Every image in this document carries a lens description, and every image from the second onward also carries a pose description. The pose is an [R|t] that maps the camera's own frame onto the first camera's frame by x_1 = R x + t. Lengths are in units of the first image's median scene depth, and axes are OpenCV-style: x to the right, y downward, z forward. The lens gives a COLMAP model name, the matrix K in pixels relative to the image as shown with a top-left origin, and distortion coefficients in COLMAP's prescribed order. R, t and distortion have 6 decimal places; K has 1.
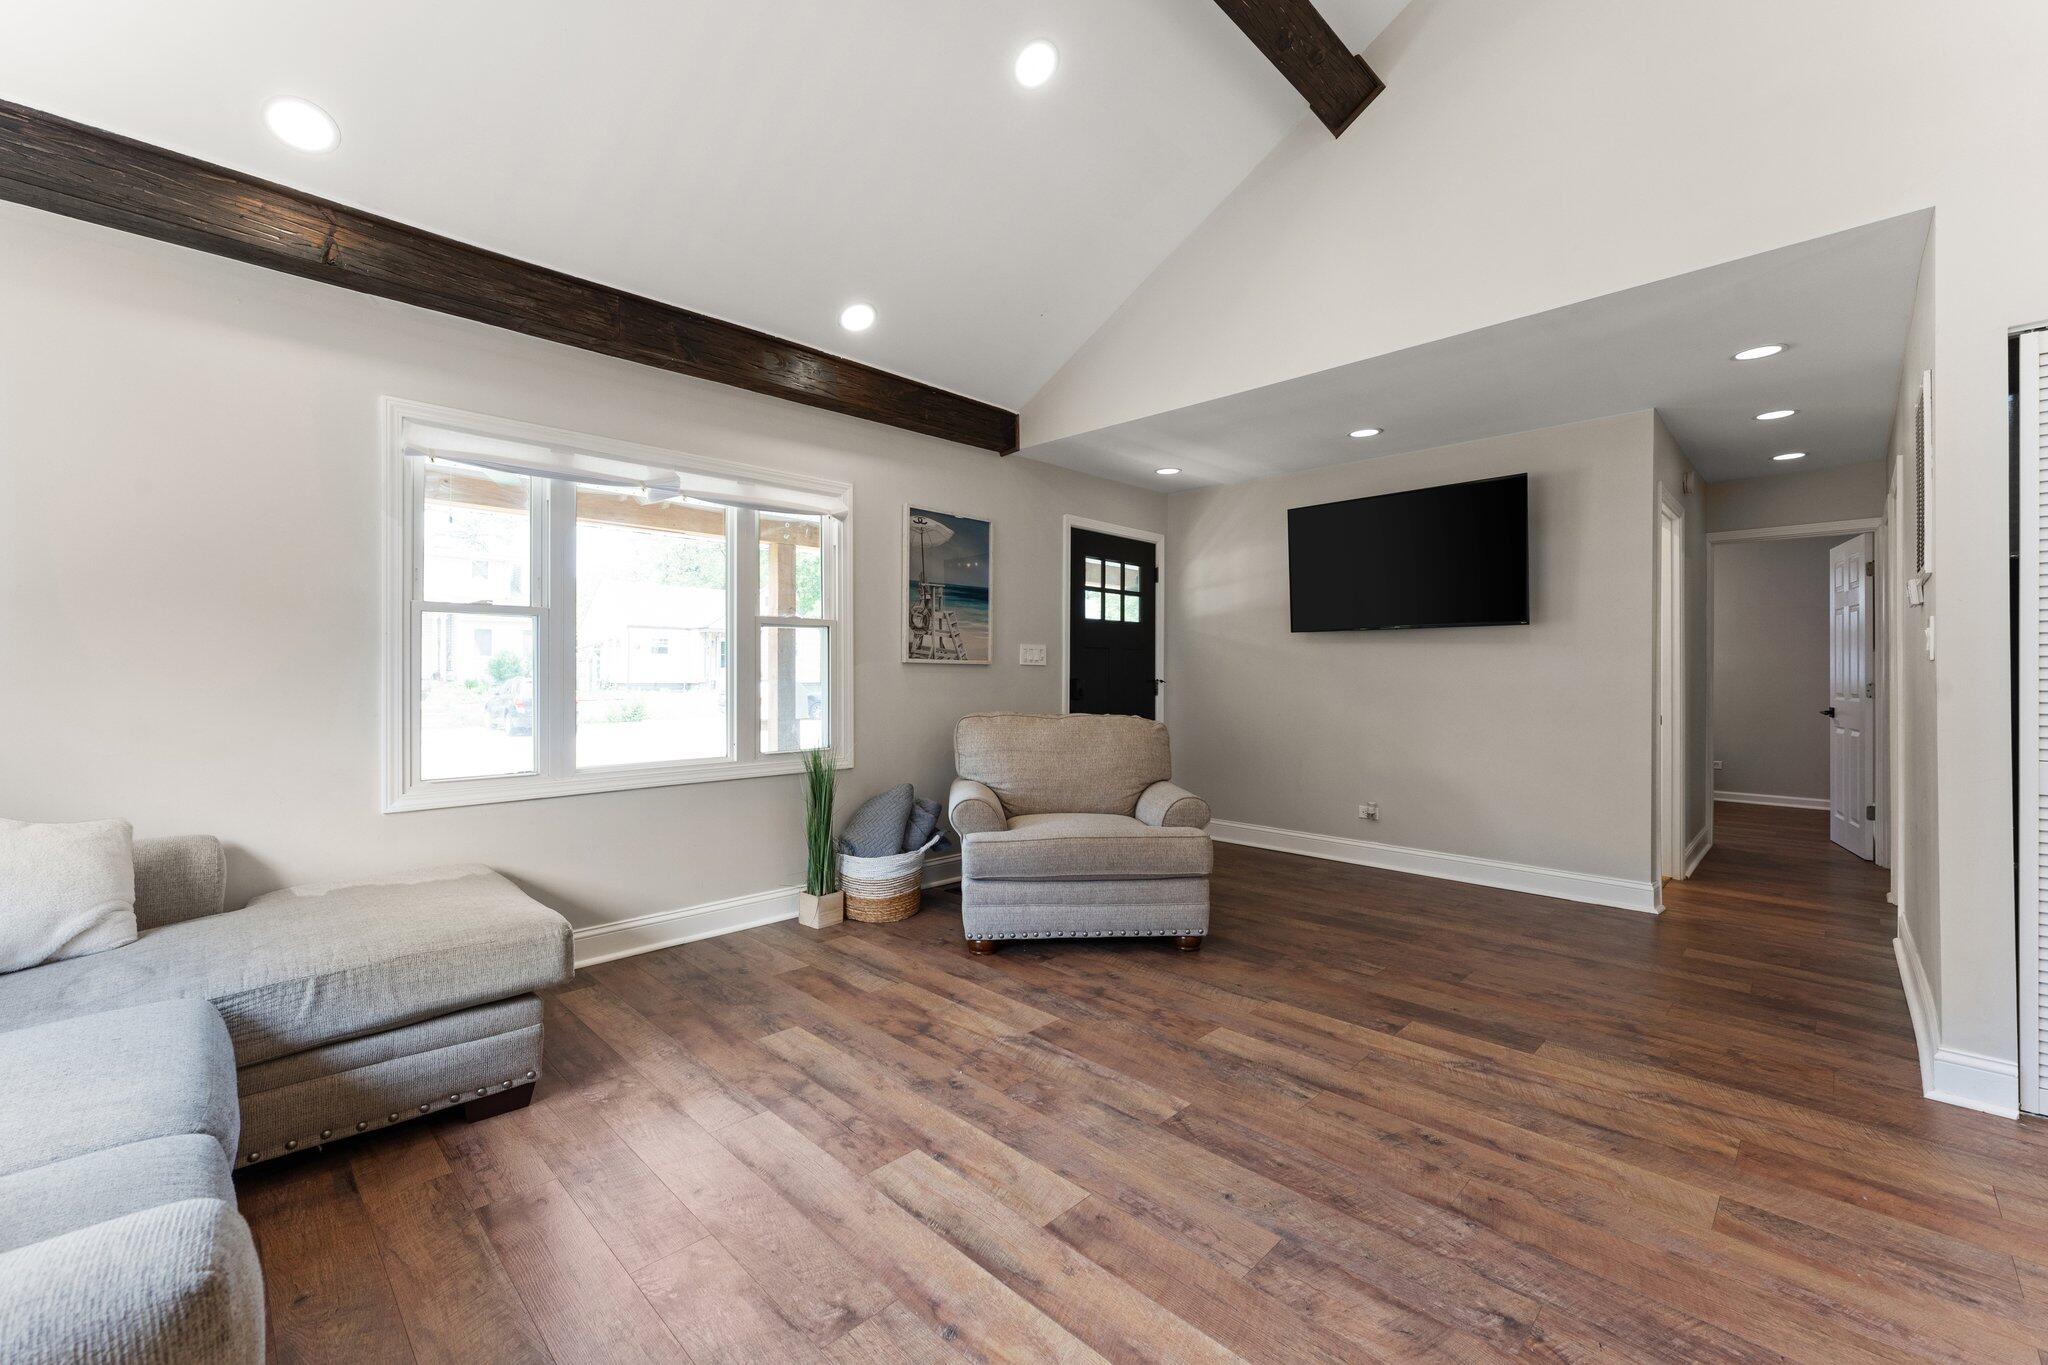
lens RADIAL K [[818.2, 0, 1020.0], [0, 818.2, 679.5], [0, 0, 1]] dist [0.001024, 0.000365]
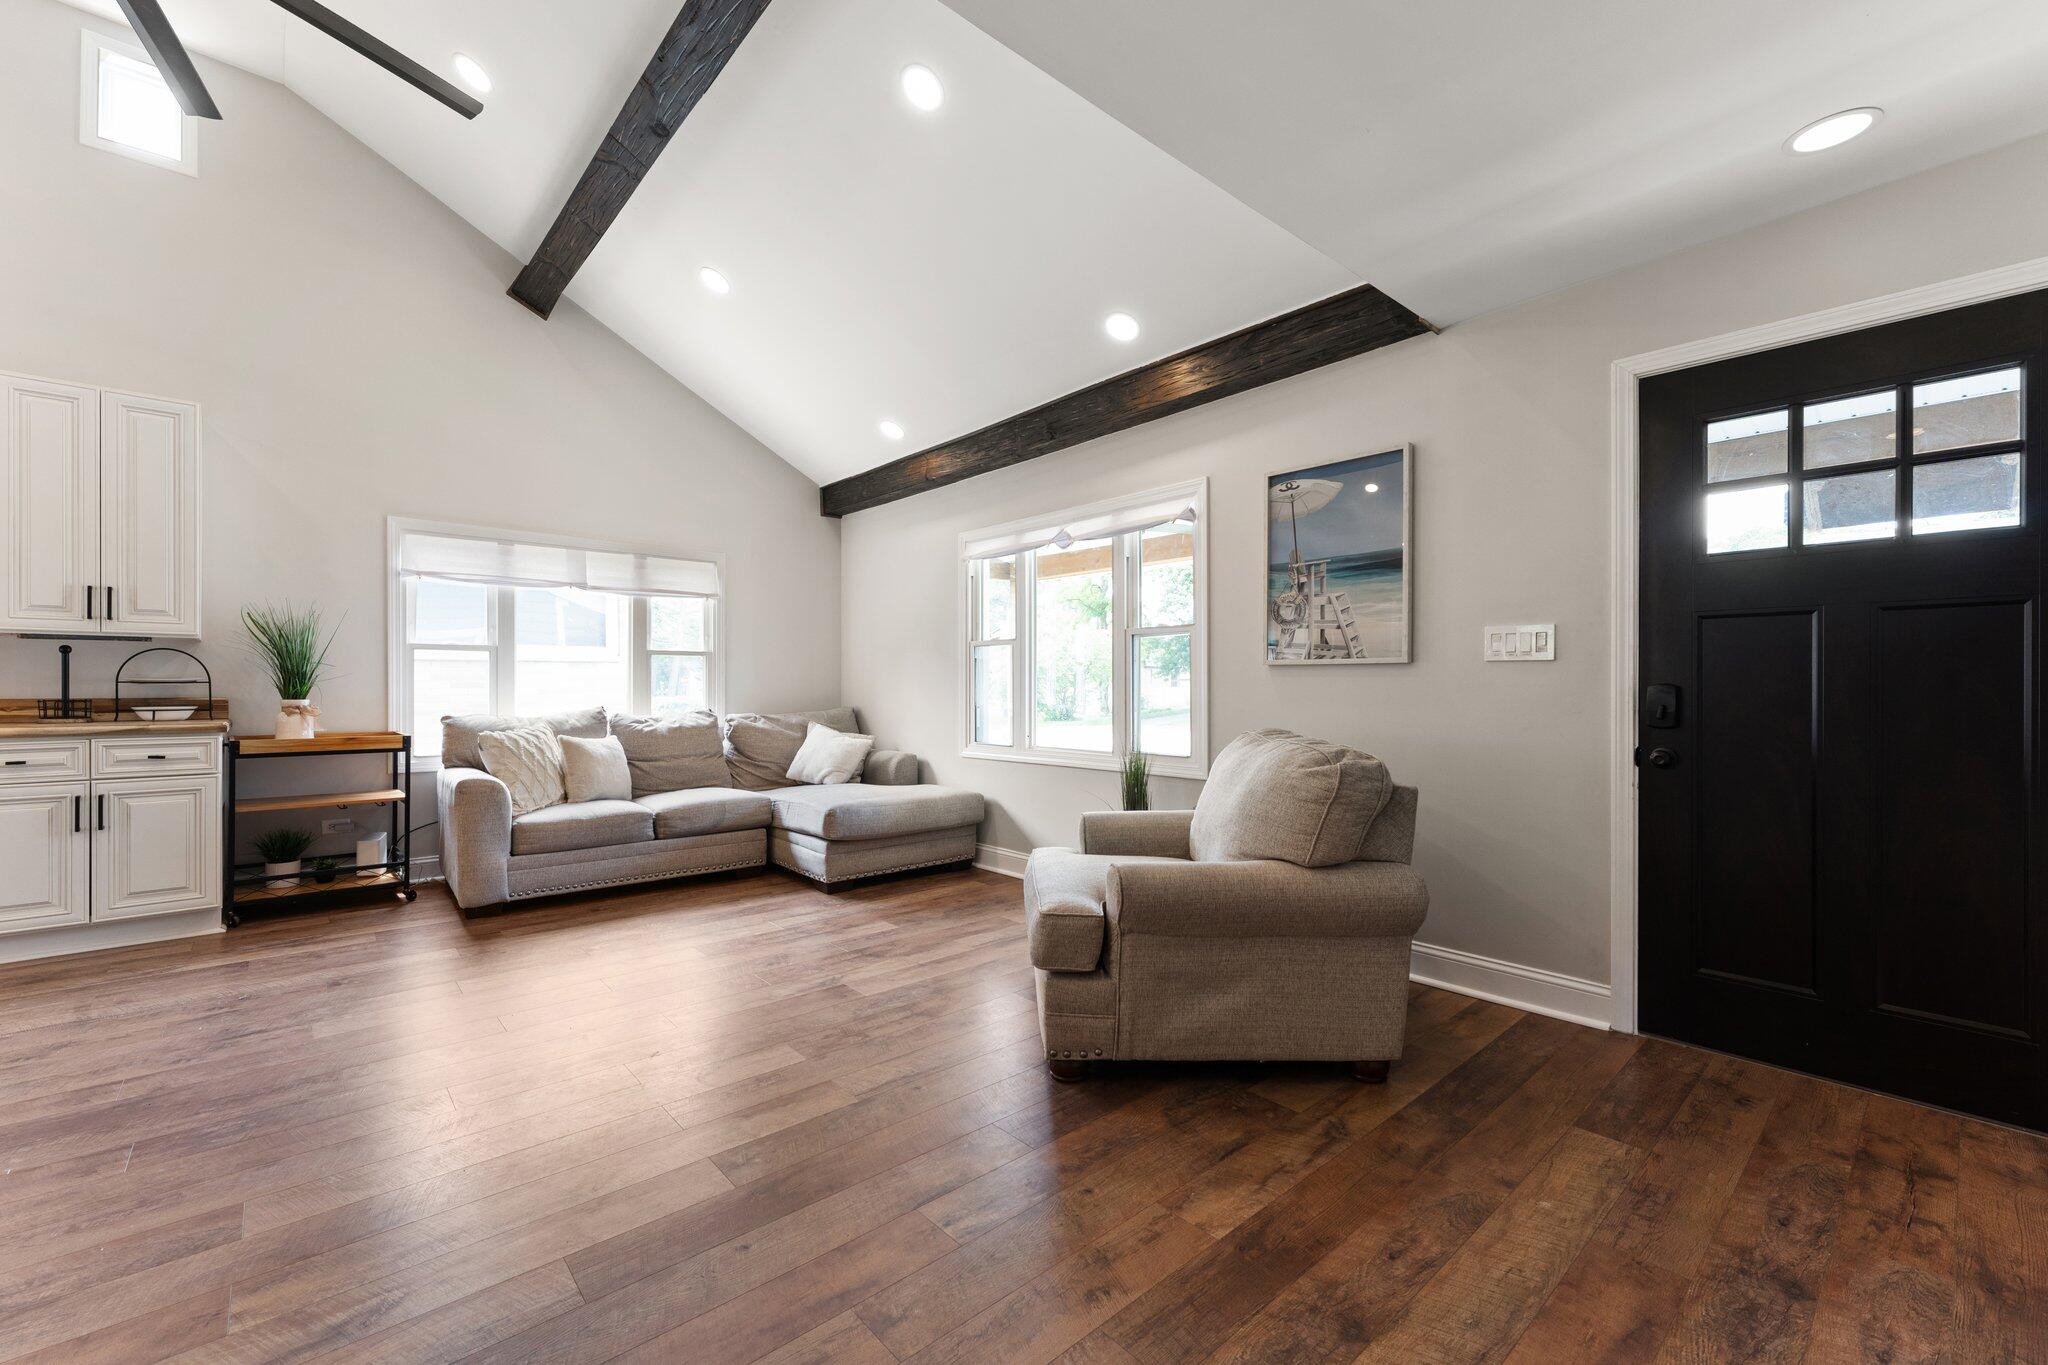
lens RADIAL K [[846.7, 0, 1024.0], [0, 846.7, 682.5], [0, 0, 1]] dist [0.000533, 0.000098]
pose [[-0.057795, -0.005444, -0.998314, 0.986538], [-0.005690, 0.999971, -0.005123, 0.004138], [0.998312, 0.005385, -0.057824, 1.082177]]
